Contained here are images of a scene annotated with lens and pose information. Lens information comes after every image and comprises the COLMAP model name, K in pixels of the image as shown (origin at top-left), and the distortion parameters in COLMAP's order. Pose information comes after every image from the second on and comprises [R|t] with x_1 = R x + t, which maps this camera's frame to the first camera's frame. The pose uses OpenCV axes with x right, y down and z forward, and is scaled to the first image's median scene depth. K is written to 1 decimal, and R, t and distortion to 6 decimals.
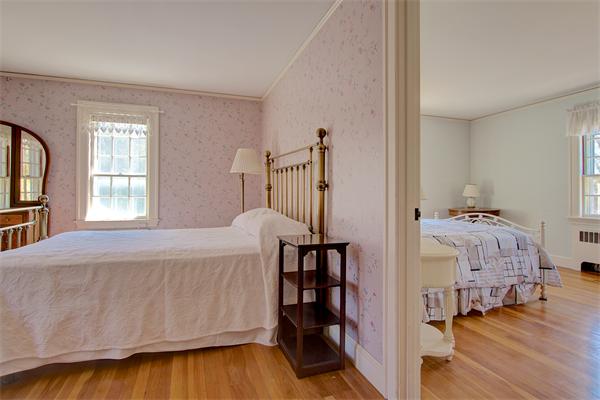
lens RADIAL K [[316.9, 0, 303.6], [0, 316.9, 194.4], [0, 0, 1]] dist [0.006371, 0.003062]
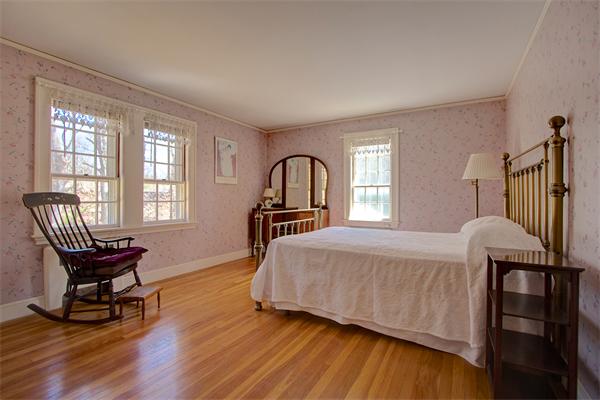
lens RADIAL K [[276.0, 0, 305.6], [0, 276.0, 200.9], [0, 0, 1]] dist [-0.004029, -0.001250]
pose [[0.668388, 0.004274, -0.743800, 0.142025], [-0.004977, 0.999987, 0.001274, 0.000927], [0.743796, 0.002850, 0.668401, 0.090889]]
